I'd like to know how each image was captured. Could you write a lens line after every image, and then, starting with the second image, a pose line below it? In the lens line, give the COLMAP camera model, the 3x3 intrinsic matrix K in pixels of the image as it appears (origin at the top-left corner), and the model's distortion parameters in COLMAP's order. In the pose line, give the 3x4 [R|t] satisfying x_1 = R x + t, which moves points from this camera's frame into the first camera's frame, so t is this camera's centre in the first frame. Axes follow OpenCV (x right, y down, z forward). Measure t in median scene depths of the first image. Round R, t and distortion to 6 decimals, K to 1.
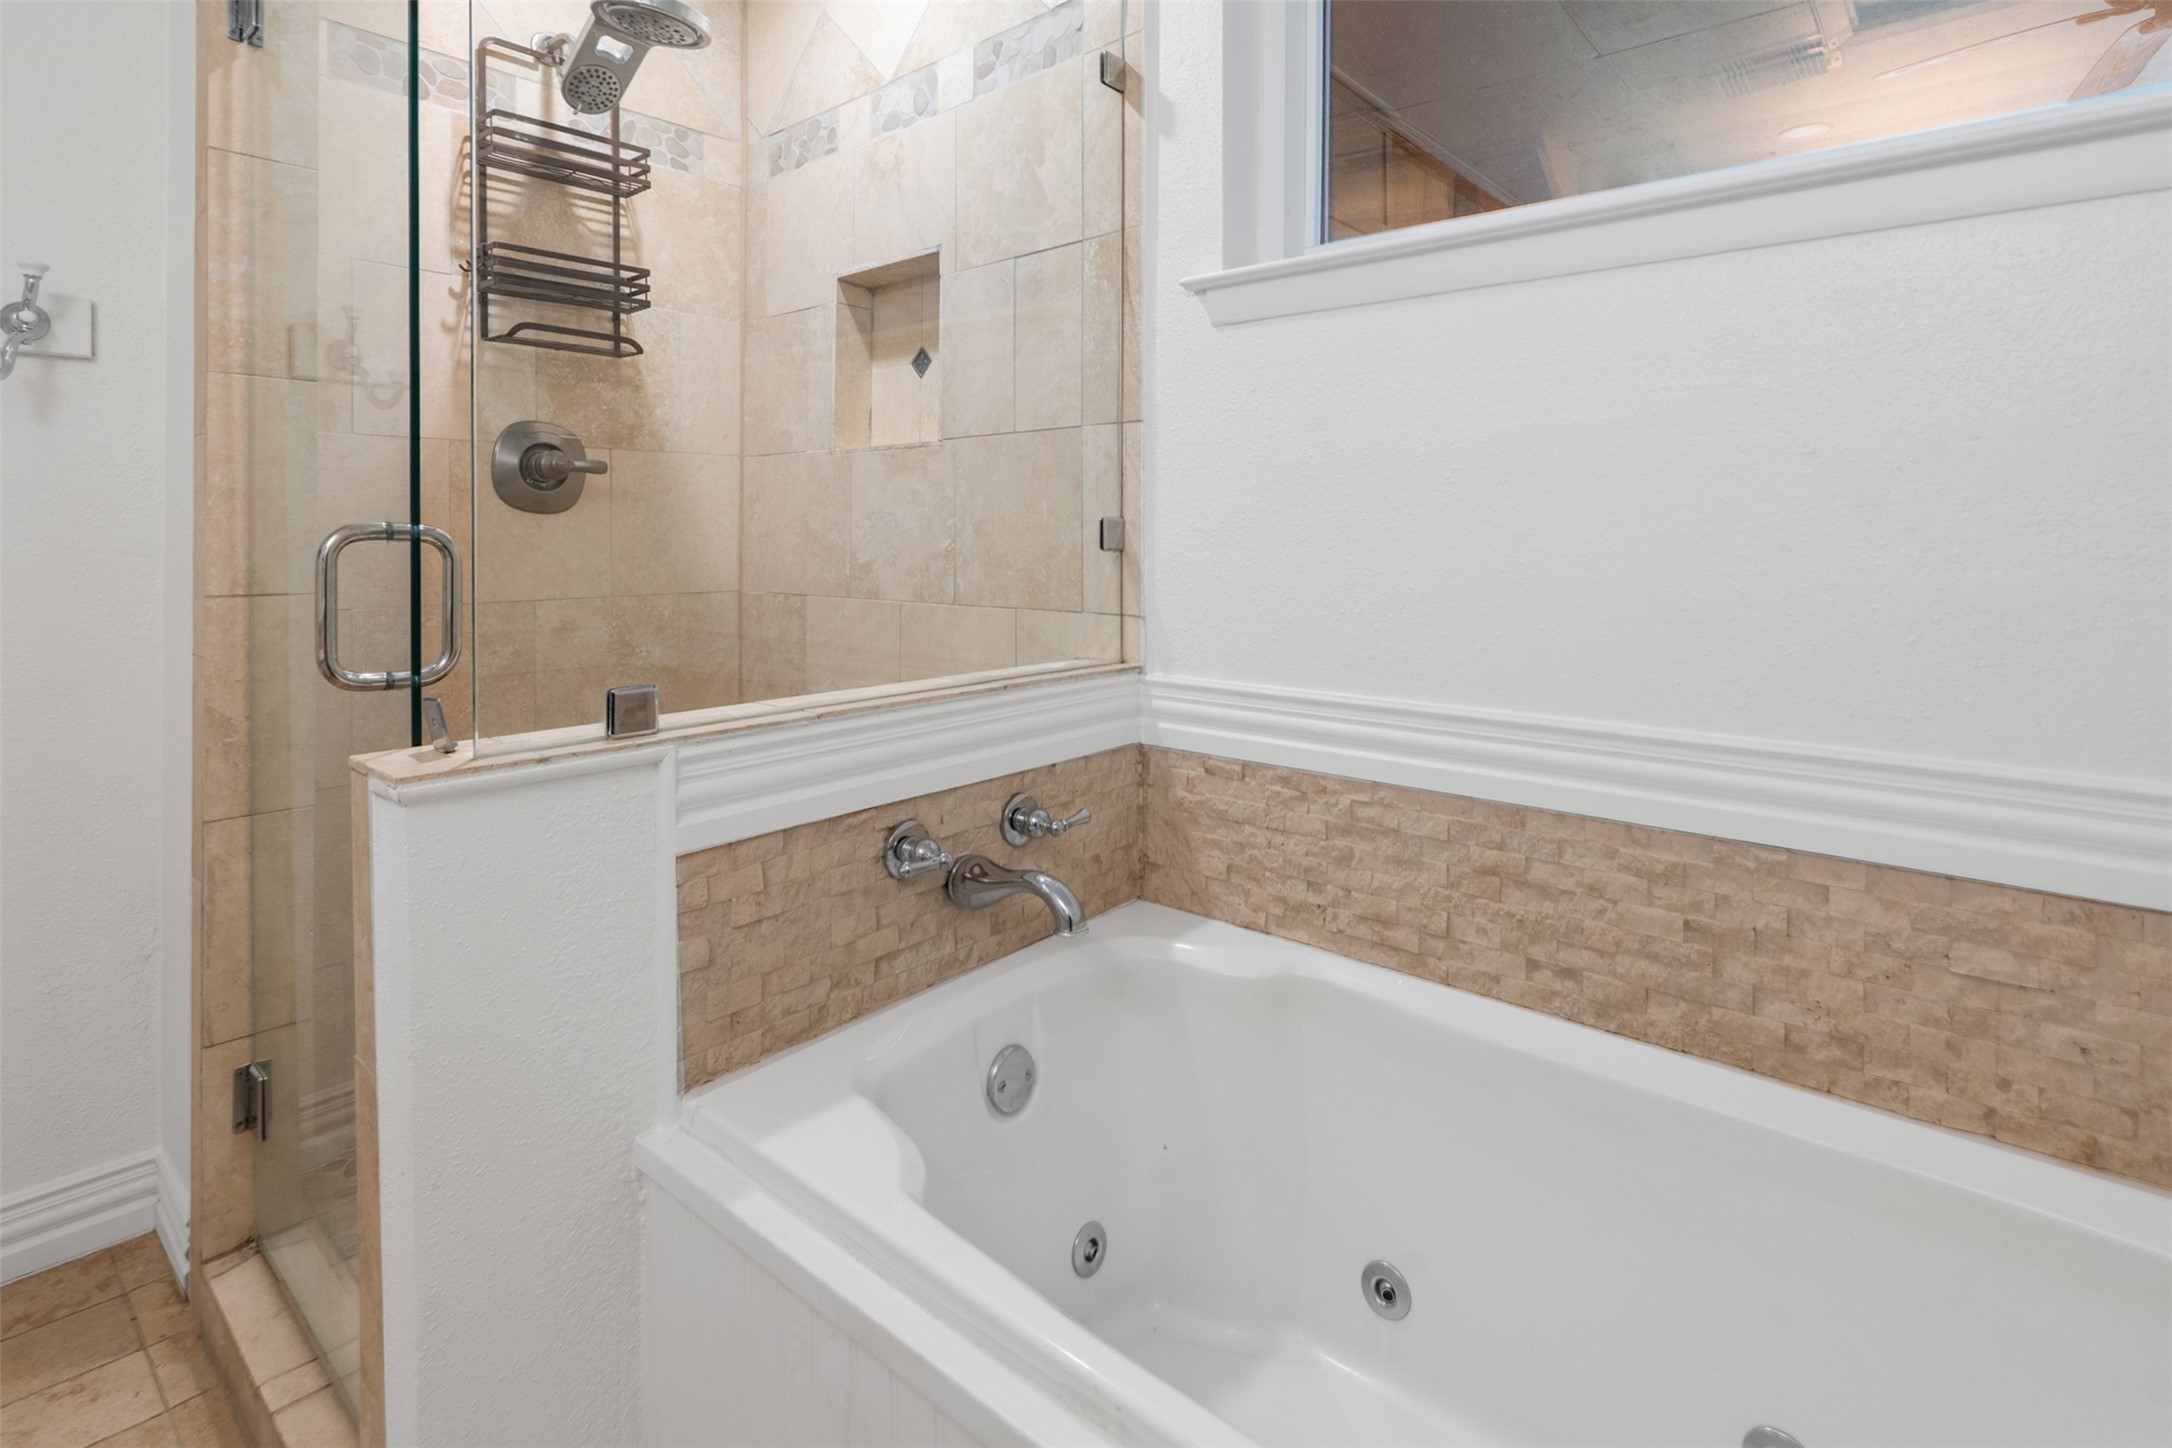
lens RADIAL K [[1067.2, 0, 1084.8], [0, 1067.2, 501.2], [0, 0, 1]] dist [-0.004422, 0.000011]
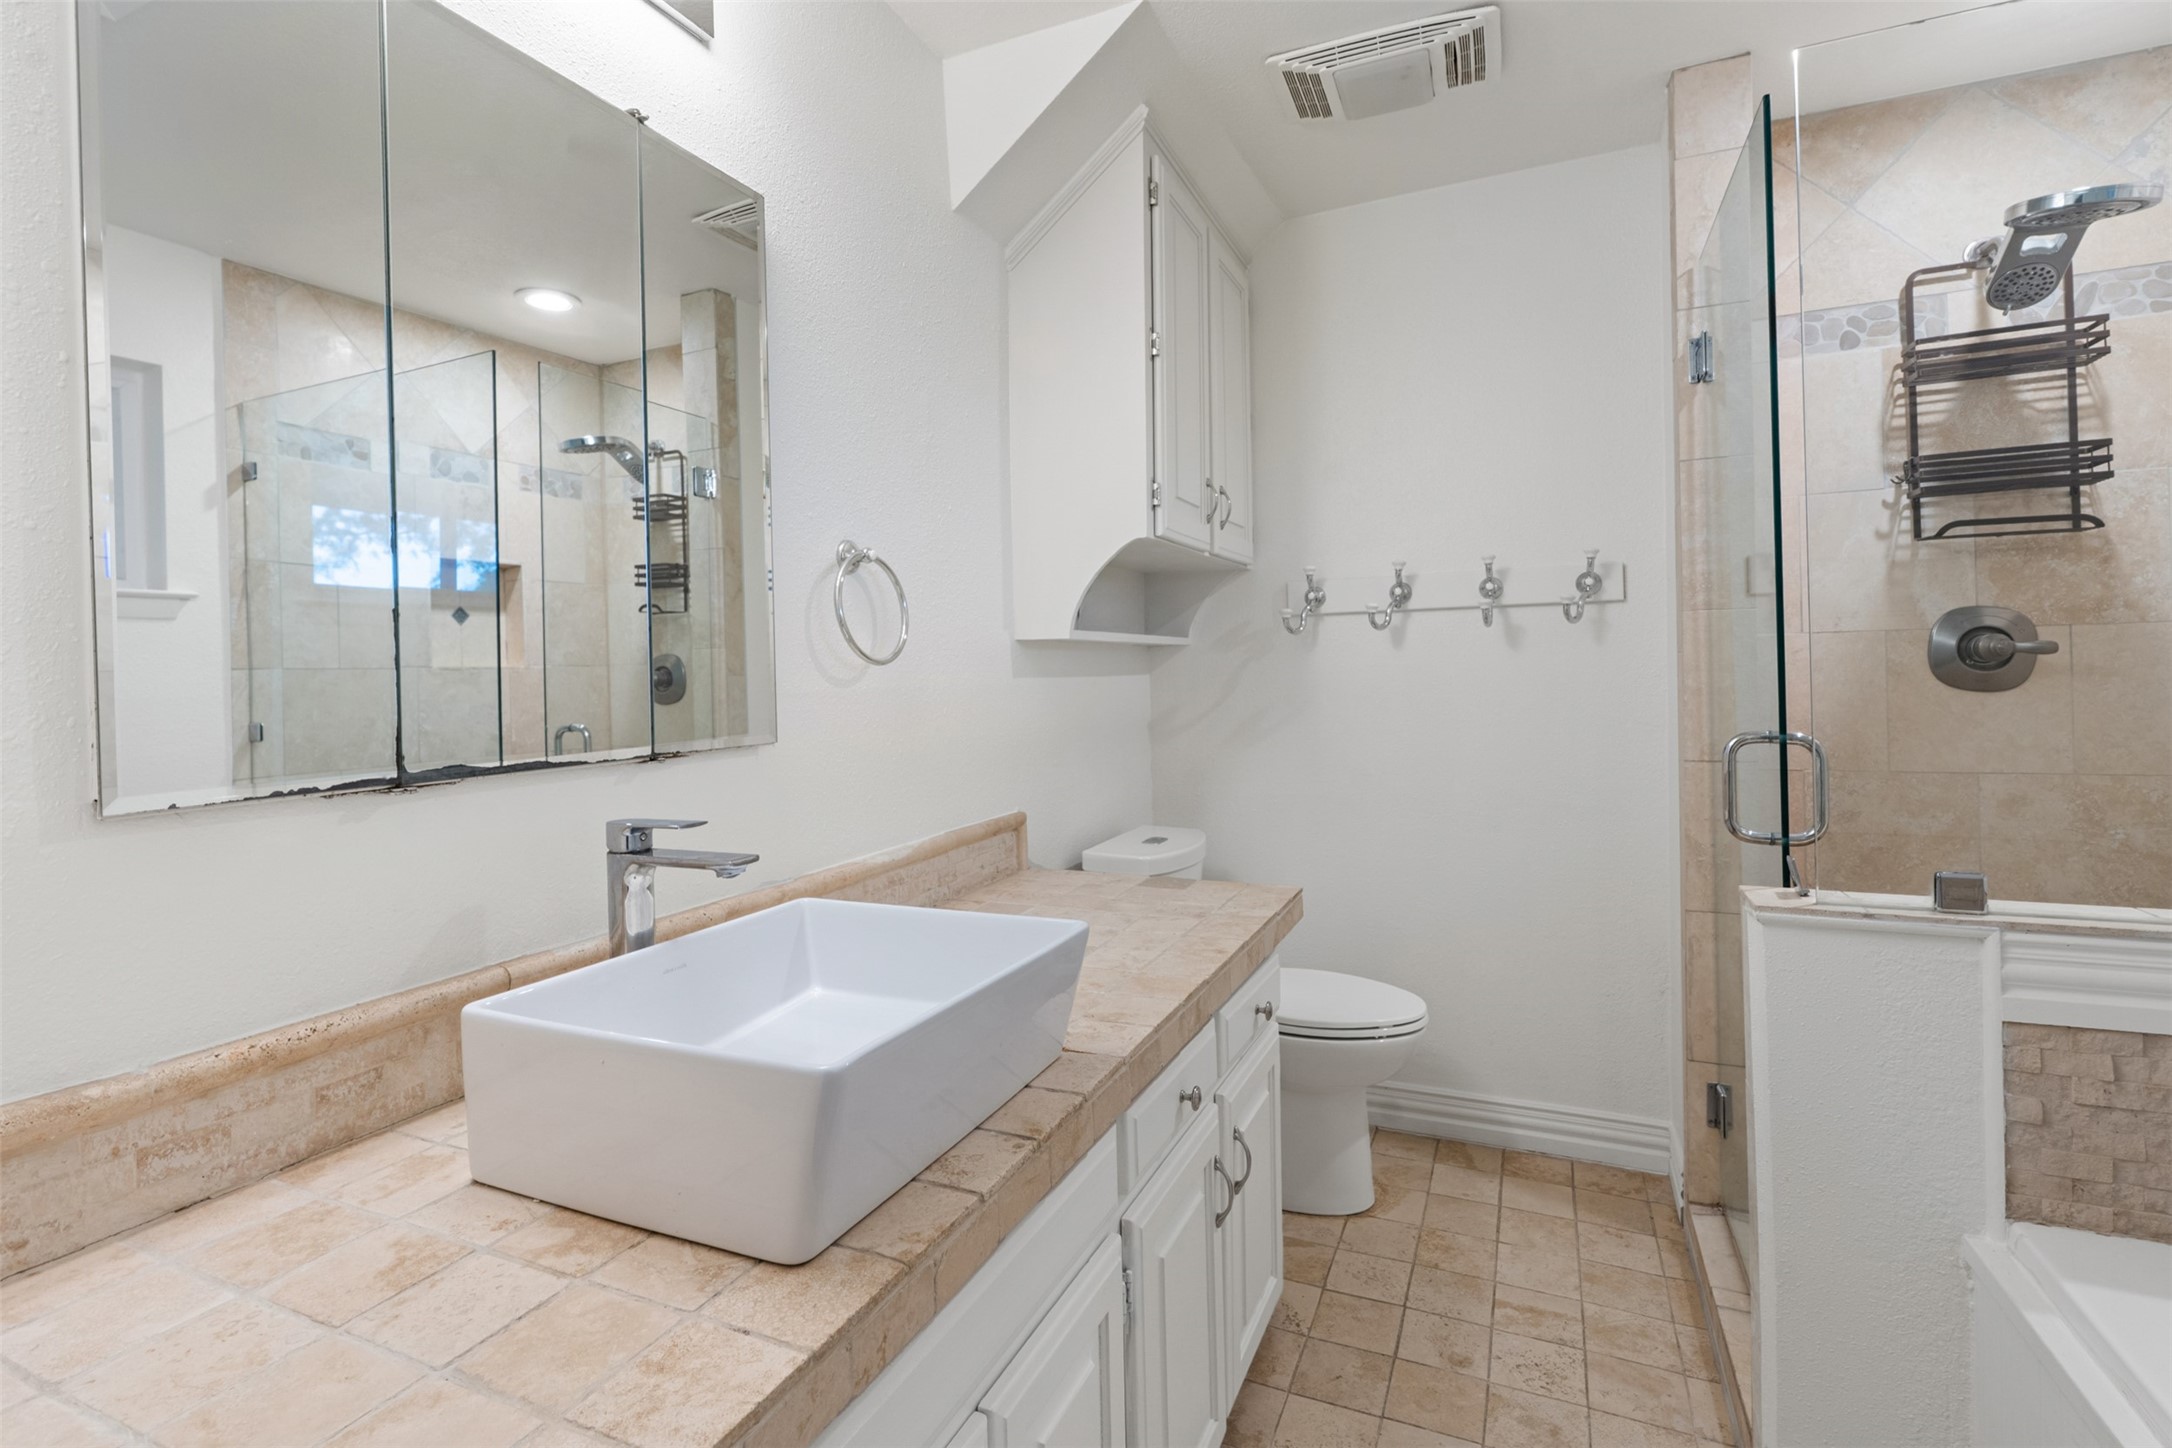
lens RADIAL K [[974.8, 0, 1094.3], [0, 974.8, 747.2], [0, 0, 1]] dist [-0.003276, 0.000291]
pose [[0.289751, 0.055377, -0.955499, 0.207237], [0.045385, 0.996407, 0.071510, -0.056710], [0.956025, -0.064085, 0.286196, -0.155613]]
